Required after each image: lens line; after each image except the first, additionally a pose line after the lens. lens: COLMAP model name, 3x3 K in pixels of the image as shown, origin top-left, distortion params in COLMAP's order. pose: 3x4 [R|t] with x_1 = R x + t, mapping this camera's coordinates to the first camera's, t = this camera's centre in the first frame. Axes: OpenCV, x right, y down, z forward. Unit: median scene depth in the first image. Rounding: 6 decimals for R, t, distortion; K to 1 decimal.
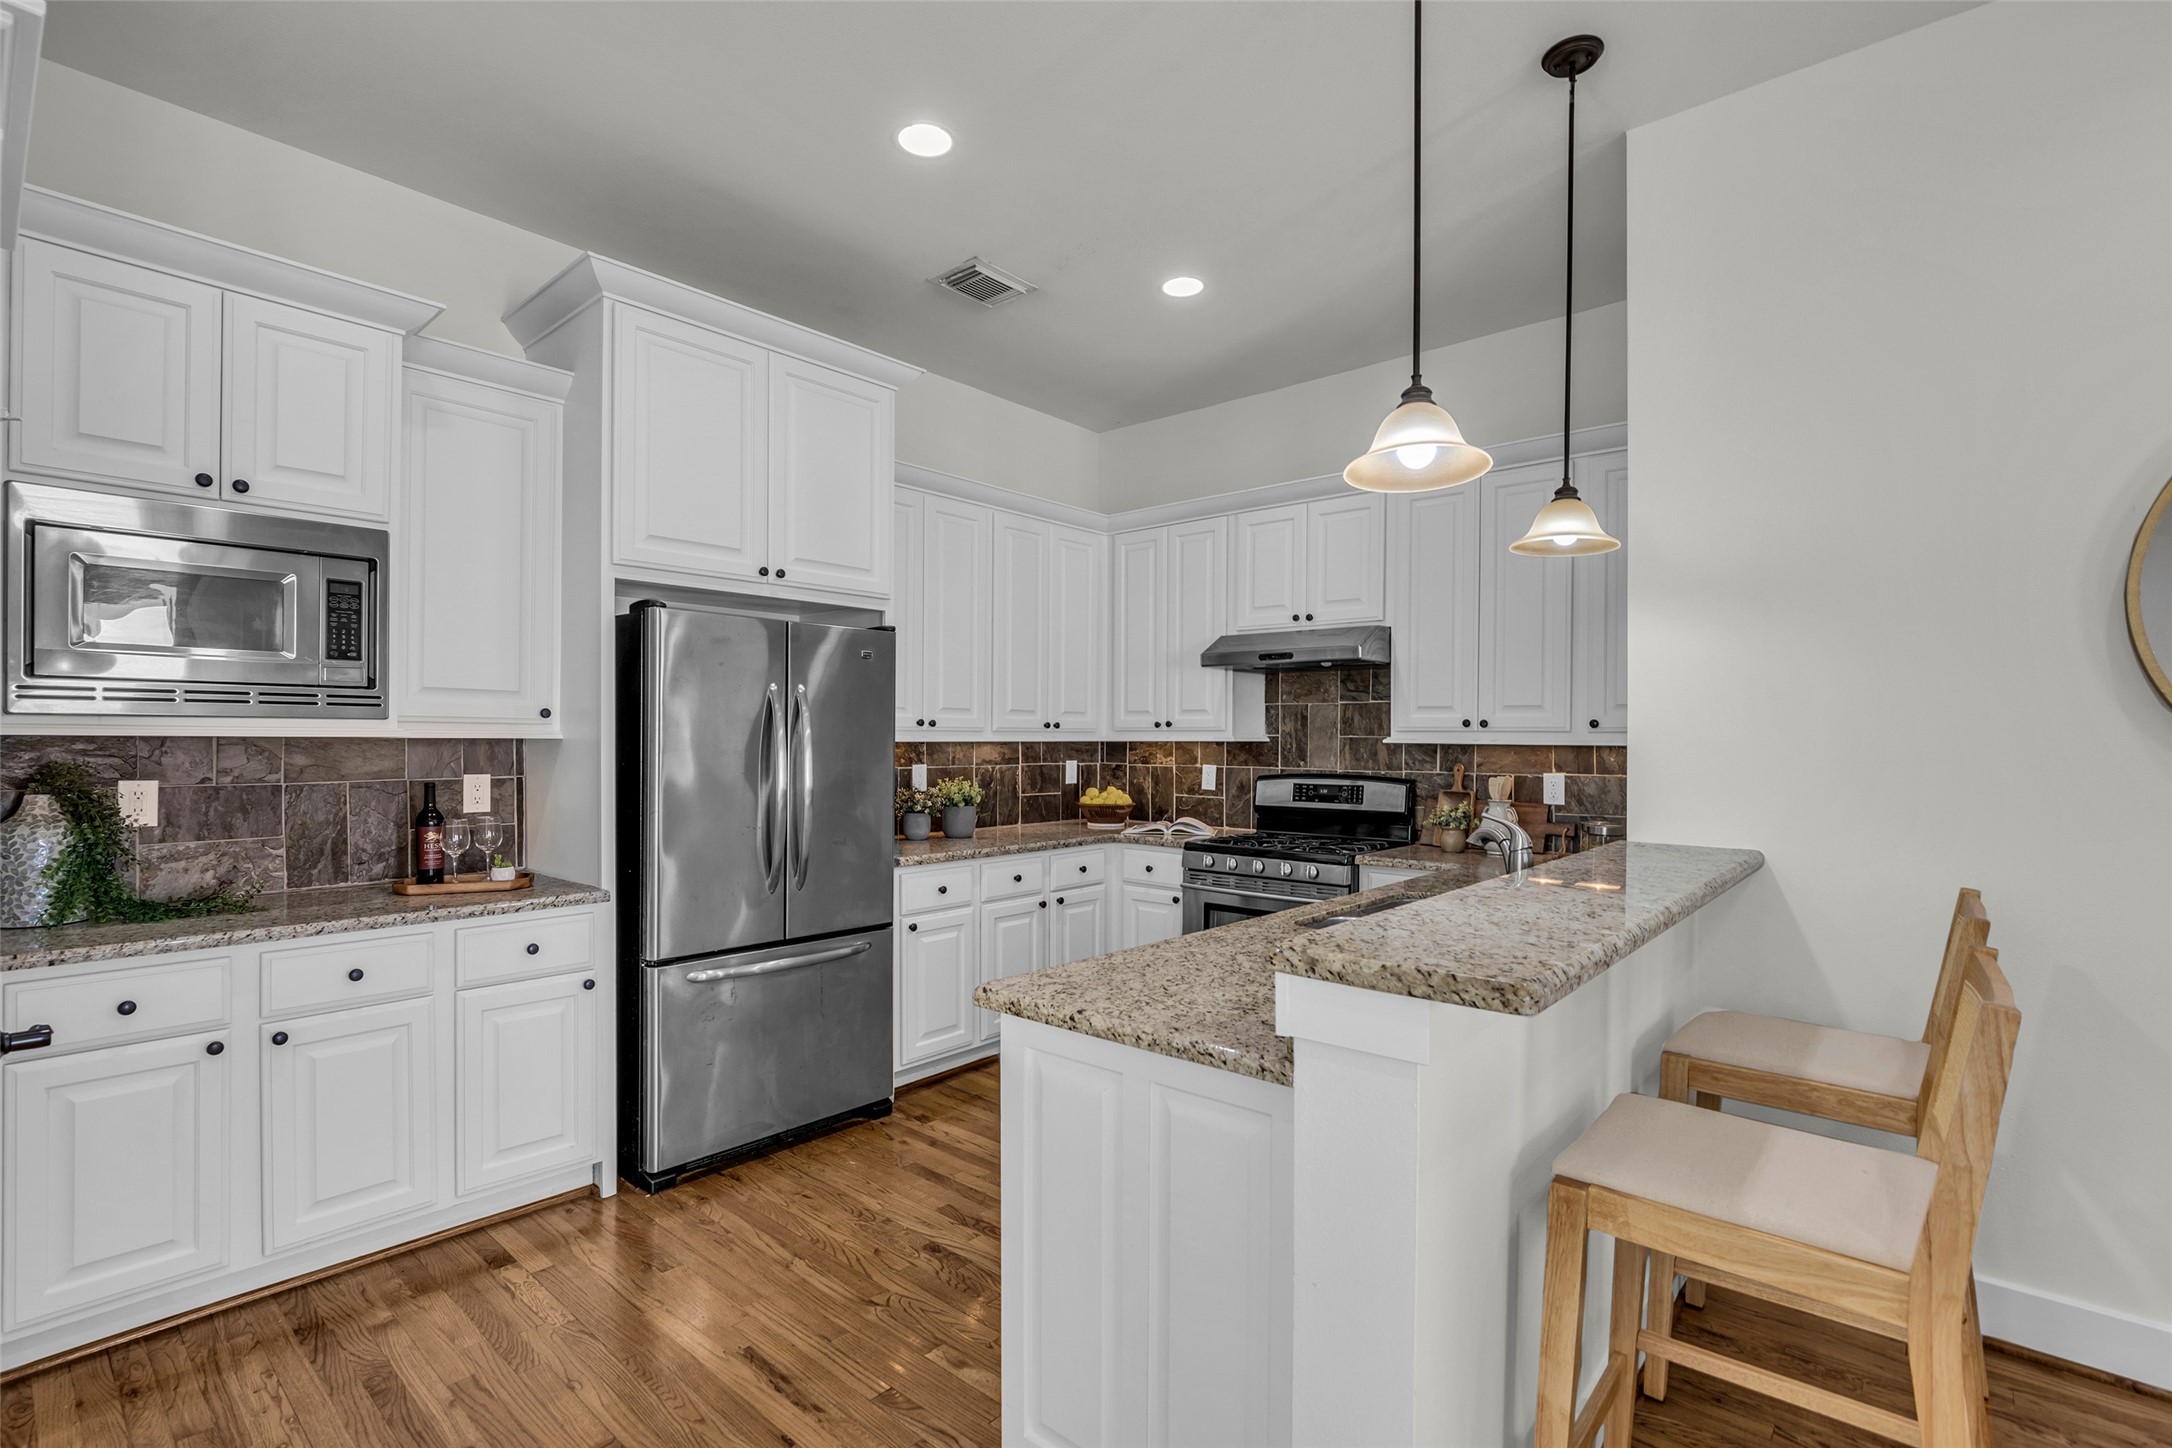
lens RADIAL K [[1012.6, 0, 1077.3], [0, 1012.6, 734.3], [0, 0, 1]] dist [-0.012326, 0.000393]
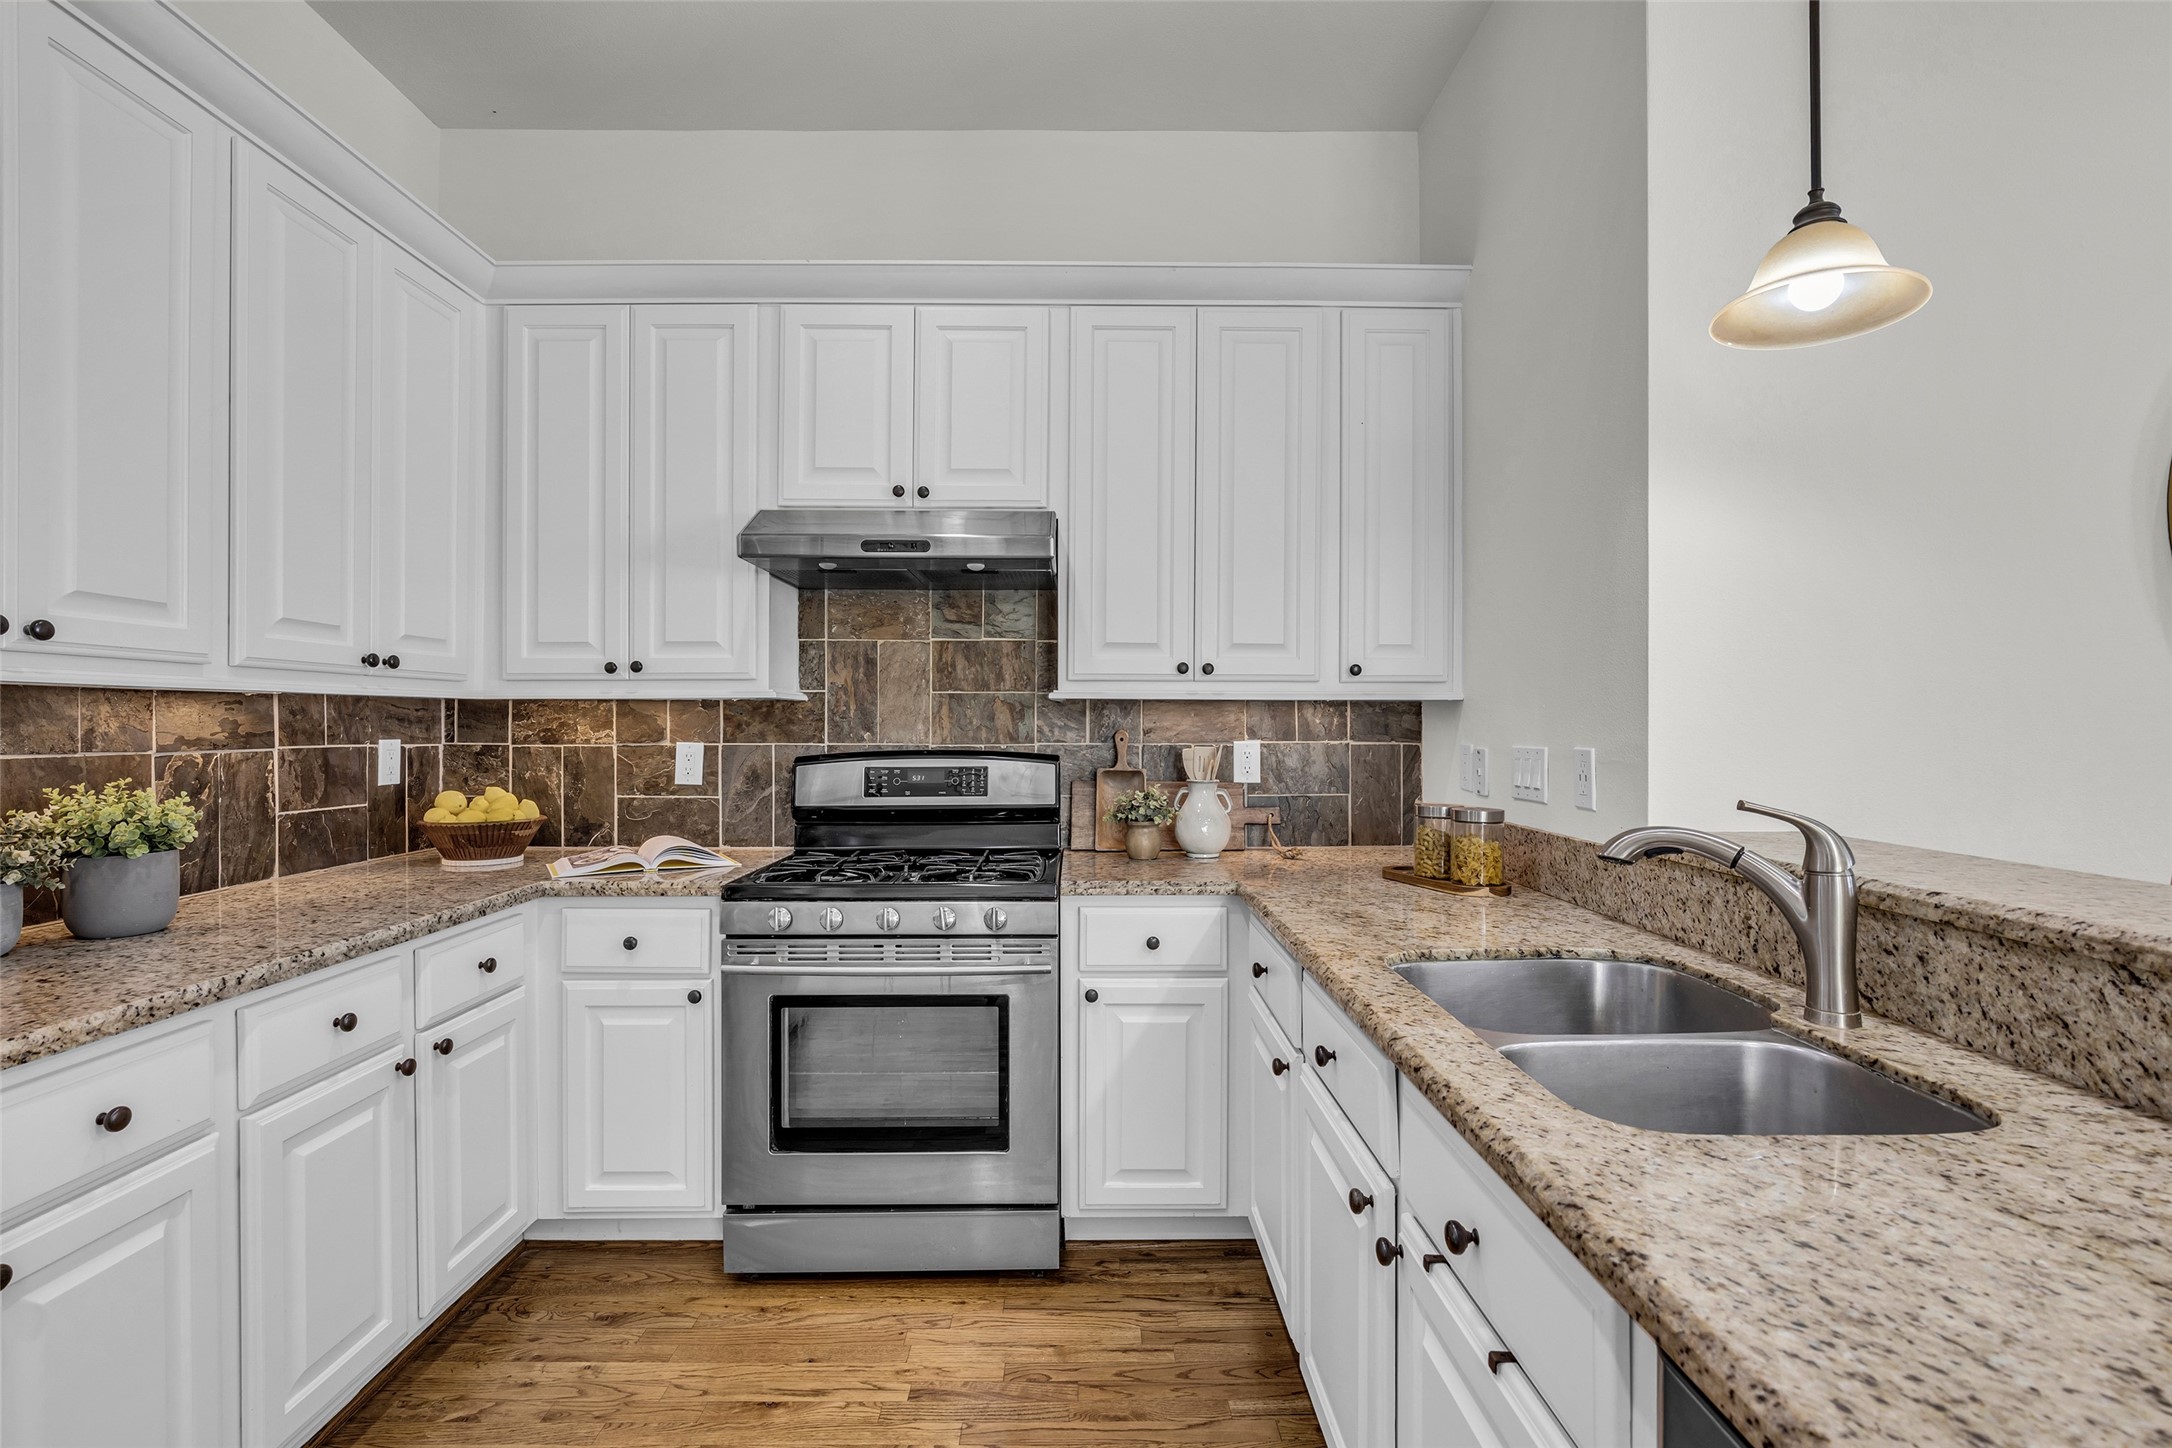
lens RADIAL K [[1012.6, 0, 1084.0], [0, 1012.6, 718.2], [0, 0, 1]] dist [-0.012326, 0.000393]
pose [[0.743838, -0.000818, 0.668360, -0.095858], [0.002013, 0.999997, -0.001017, 0.019201], [-0.668357, 0.002101, 0.743838, 0.448360]]
